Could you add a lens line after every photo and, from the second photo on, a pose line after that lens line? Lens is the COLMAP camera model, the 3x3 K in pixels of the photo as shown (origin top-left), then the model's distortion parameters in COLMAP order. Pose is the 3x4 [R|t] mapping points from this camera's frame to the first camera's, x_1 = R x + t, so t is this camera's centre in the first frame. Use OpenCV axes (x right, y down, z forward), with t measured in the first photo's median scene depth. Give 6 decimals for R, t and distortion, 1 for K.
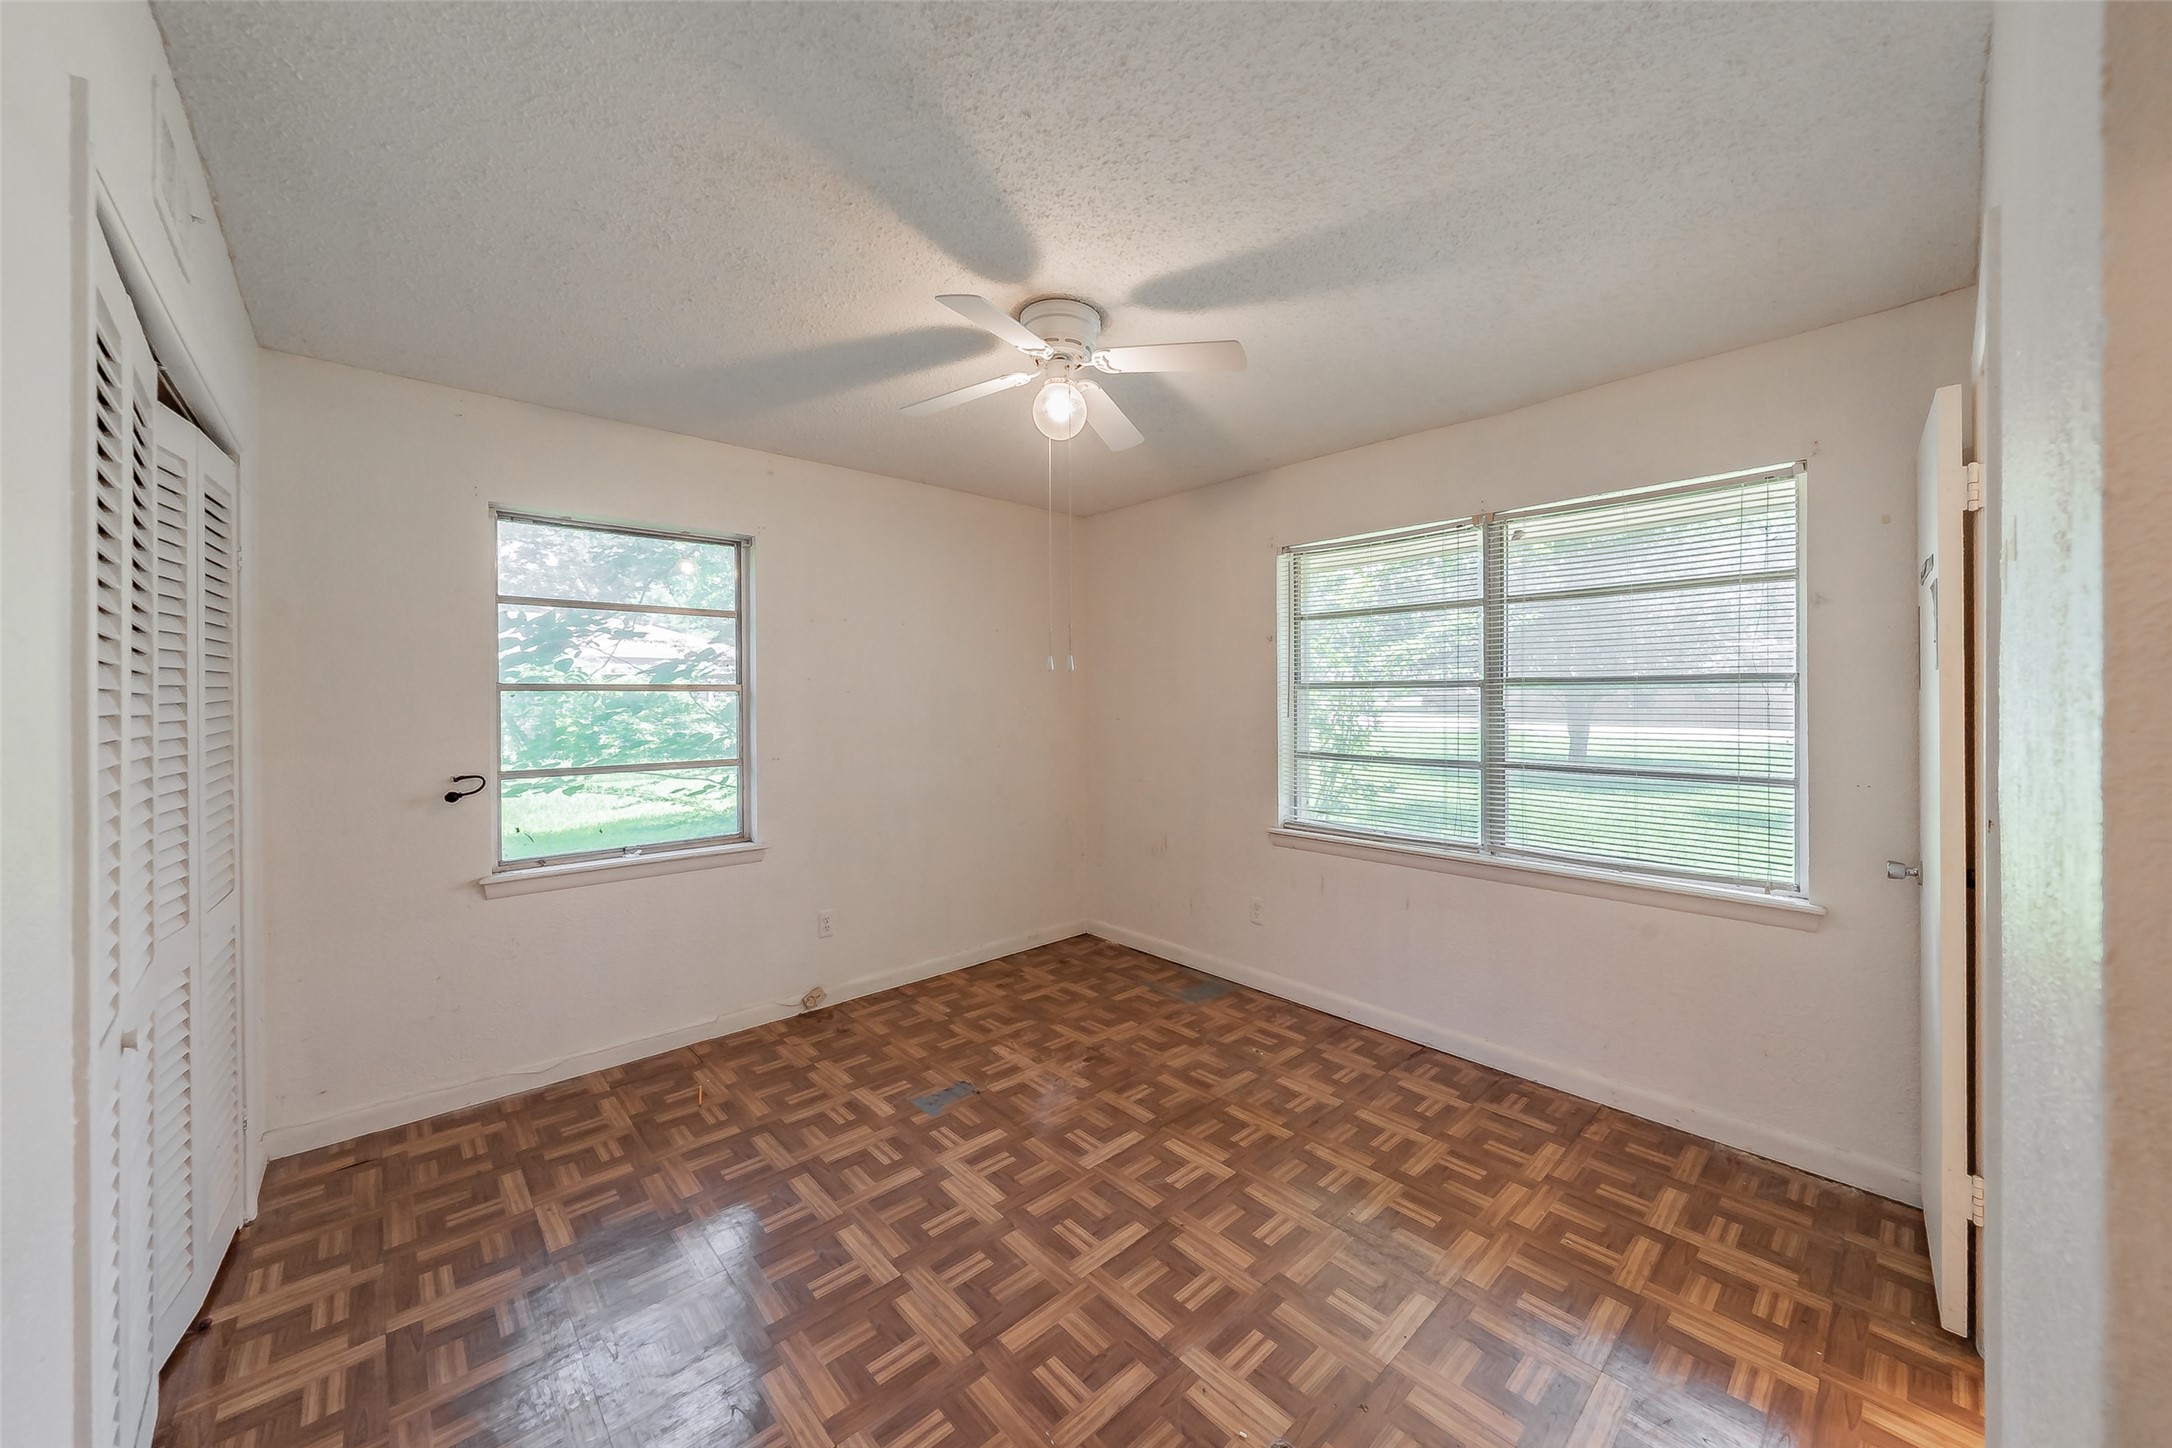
lens RADIAL K [[757.8, 0, 1086.4], [0, 757.8, 705.9], [0, 0, 1]] dist [-0.000175, 0.000104]
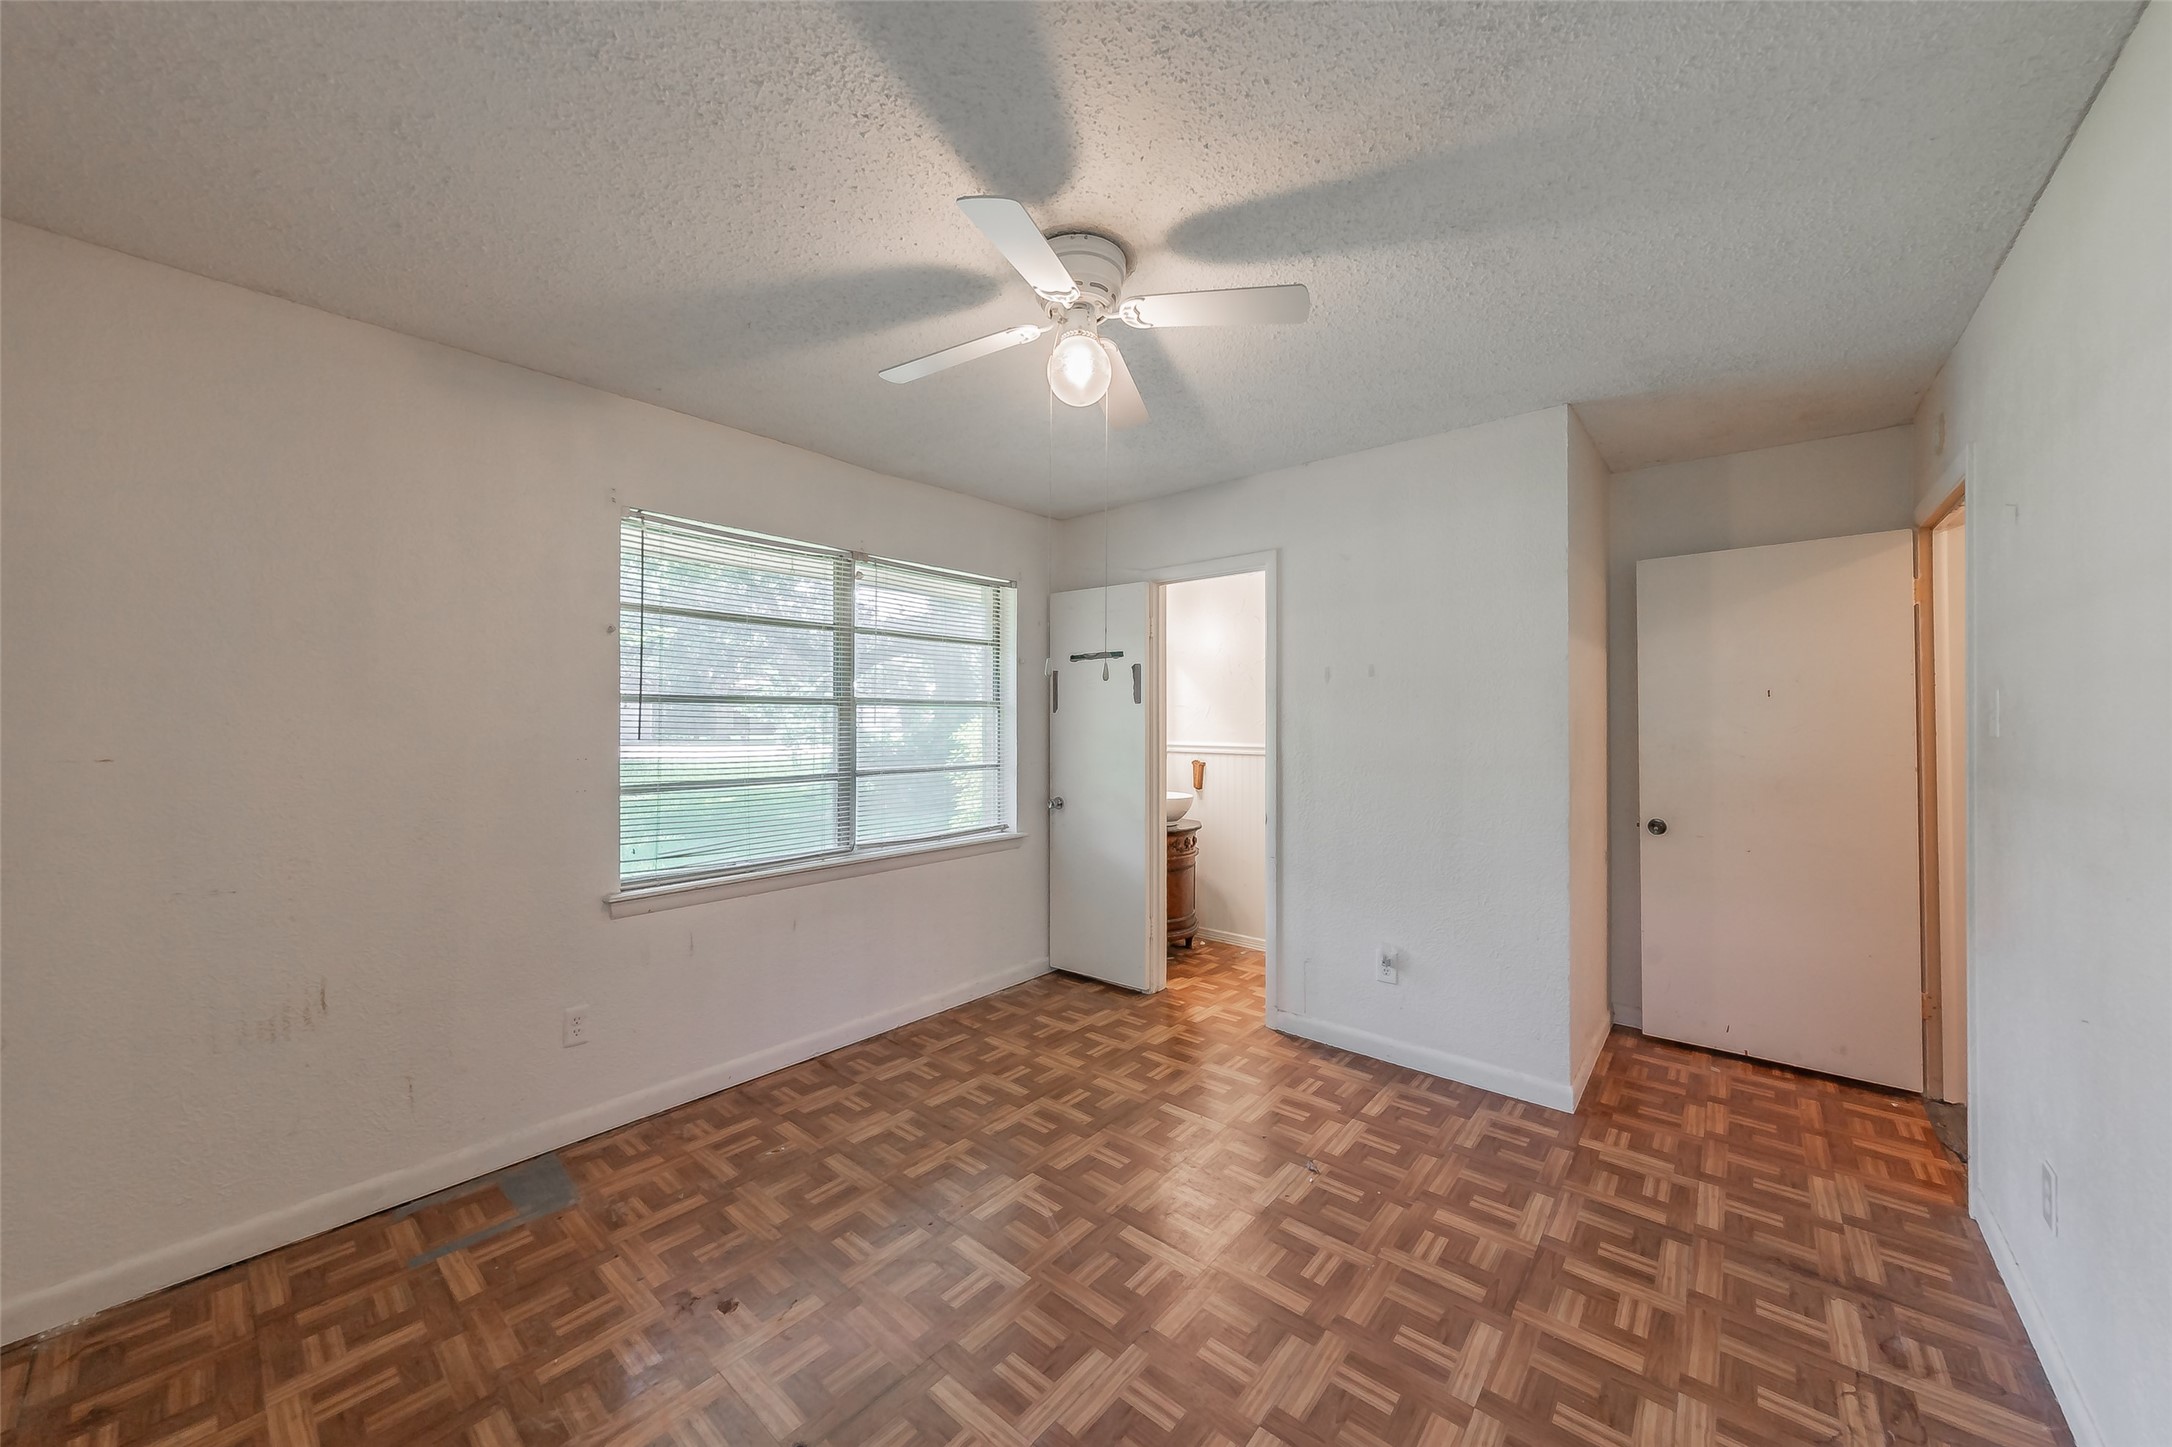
lens RADIAL K [[757.8, 0, 1088.4], [0, 757.8, 715.6], [0, 0, 1]] dist [-0.000175, 0.000104]
pose [[-0.101906, 0.007942, 0.994762, -0.655574], [0.007764, 0.999944, -0.007188, 0.001265], [-0.994764, 0.006991, -0.101962, 0.799773]]
